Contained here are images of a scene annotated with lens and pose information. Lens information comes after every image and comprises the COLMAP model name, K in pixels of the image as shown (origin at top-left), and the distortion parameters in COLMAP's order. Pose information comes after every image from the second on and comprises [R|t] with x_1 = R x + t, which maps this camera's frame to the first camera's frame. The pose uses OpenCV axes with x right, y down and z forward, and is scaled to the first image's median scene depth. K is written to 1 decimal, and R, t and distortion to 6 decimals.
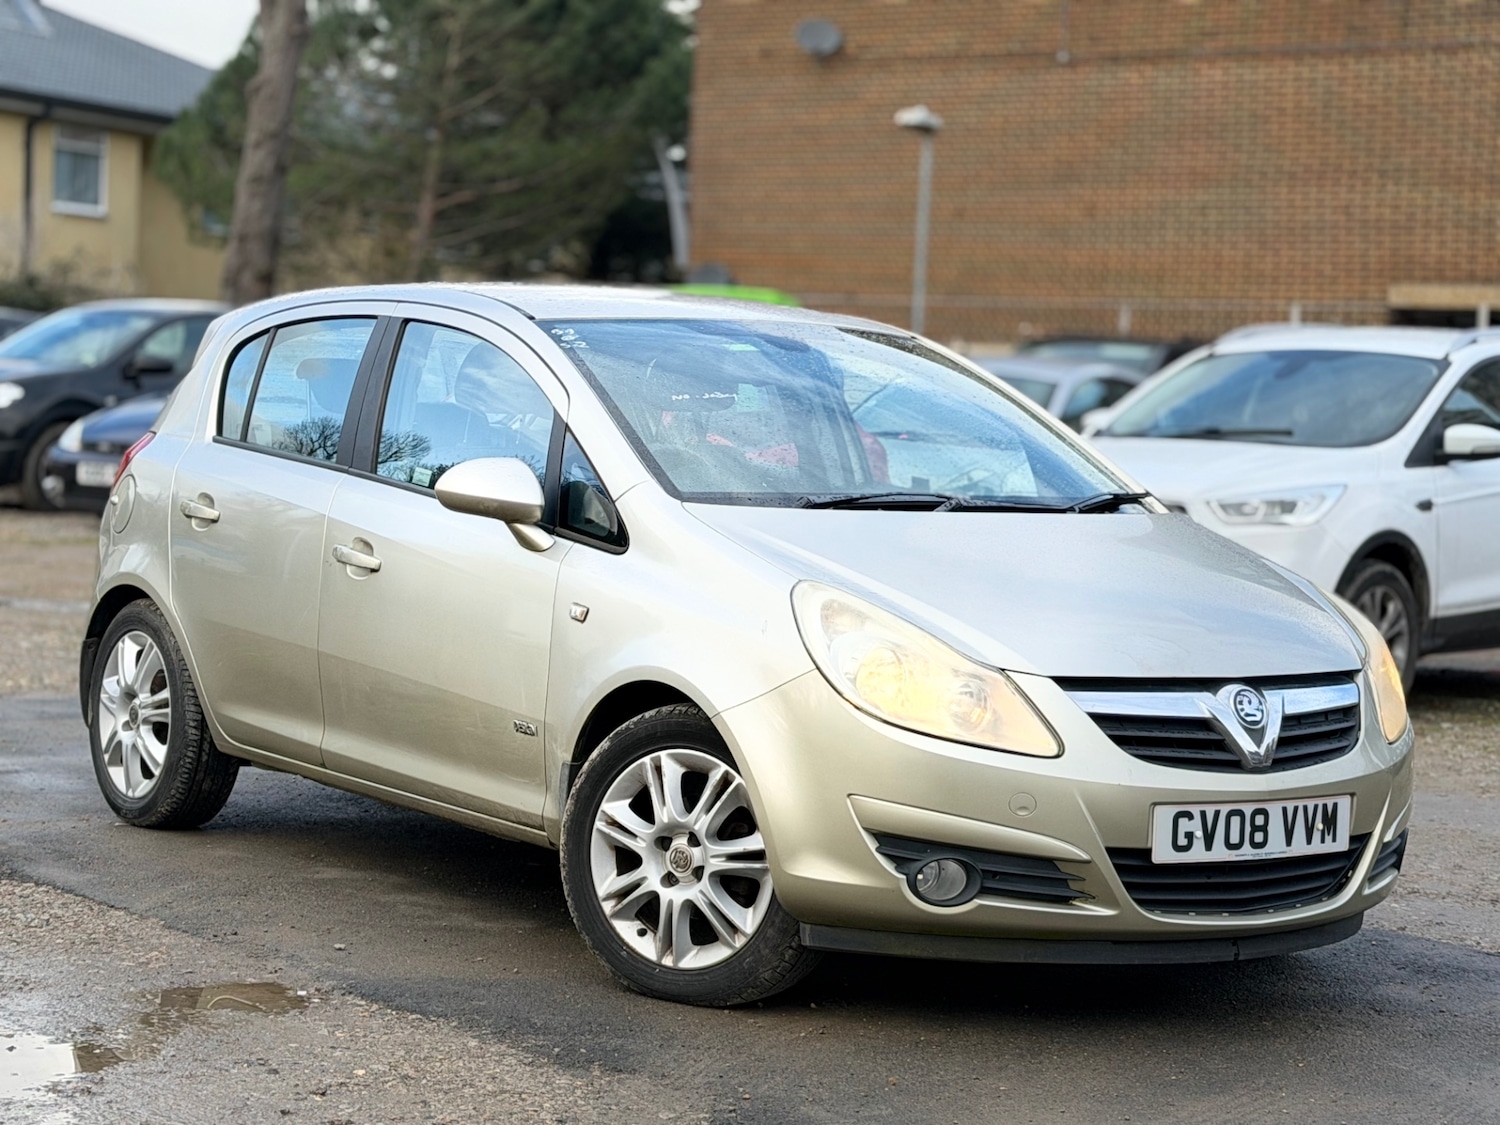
lens RADIAL K [[3244.0, 0, 737.1], [0, 3244.0, 561.8], [0, 0, 1]] dist [0.140016, 0.000000]
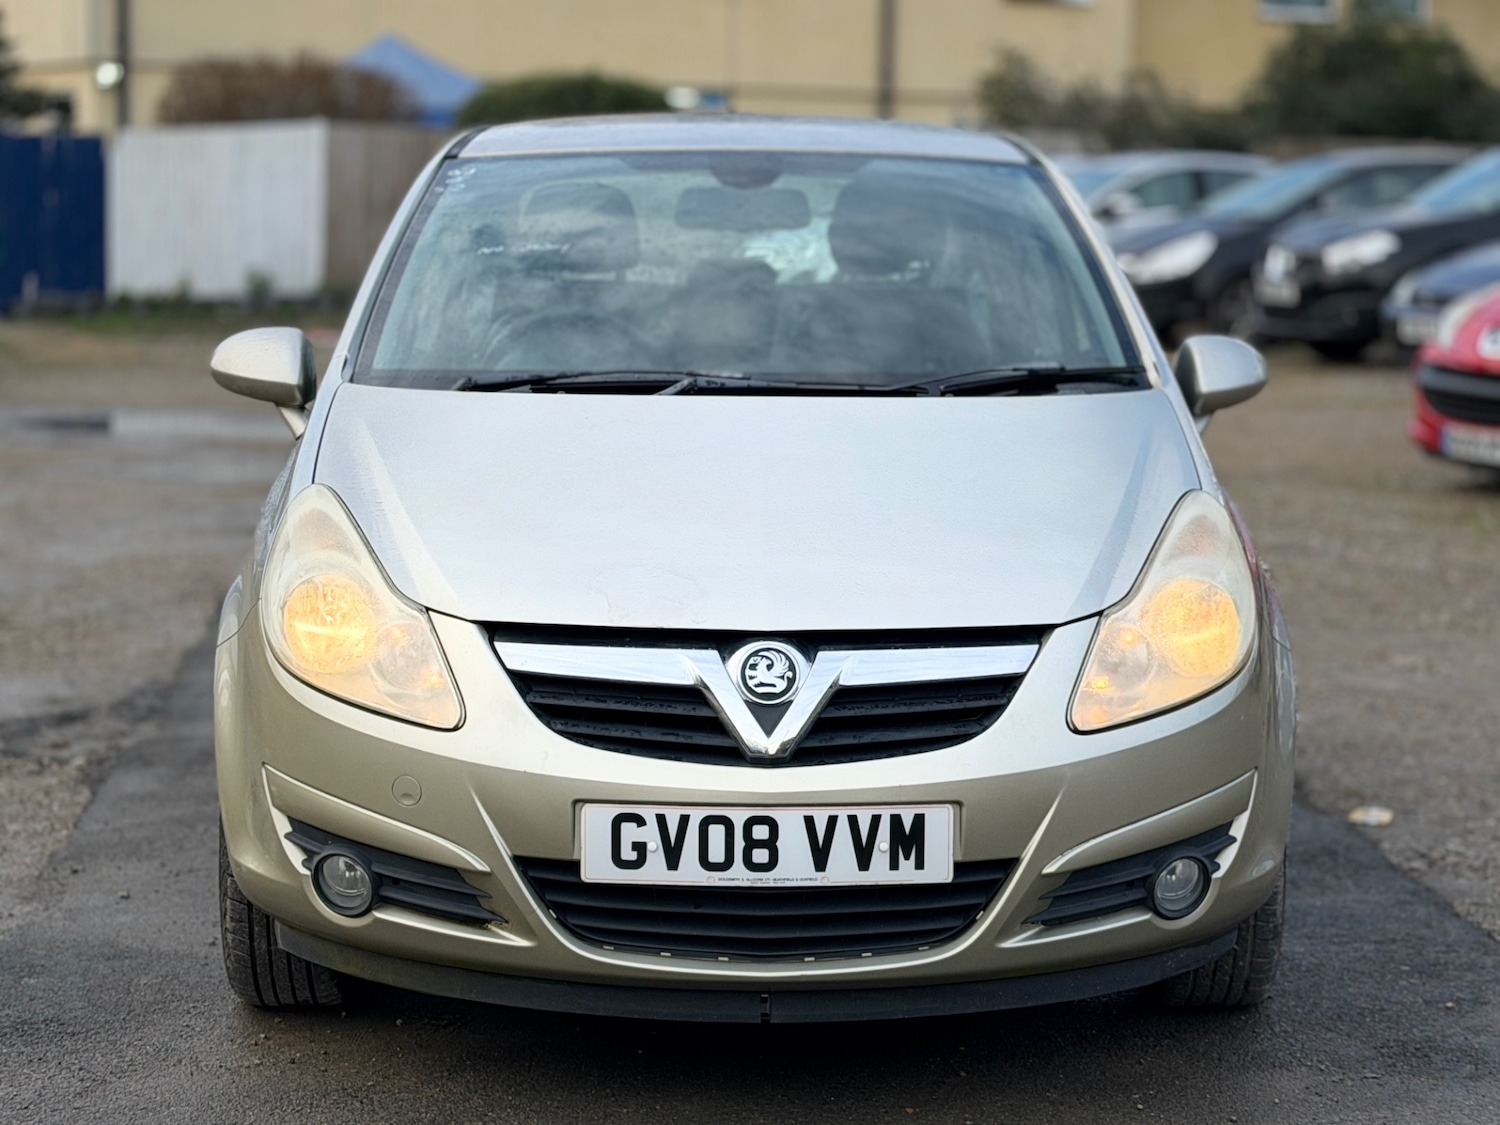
lens RADIAL K [[3244.0, 0, 756.8], [0, 3244.0, 552.8], [0, 0, 1]] dist [0.140016, 0.000000]
pose [[0.836414, 0.029986, -0.547277, 0.523111], [-0.006598, 0.998981, 0.044651, -0.013159], [0.548058, -0.033736, 0.835760, 0.388211]]
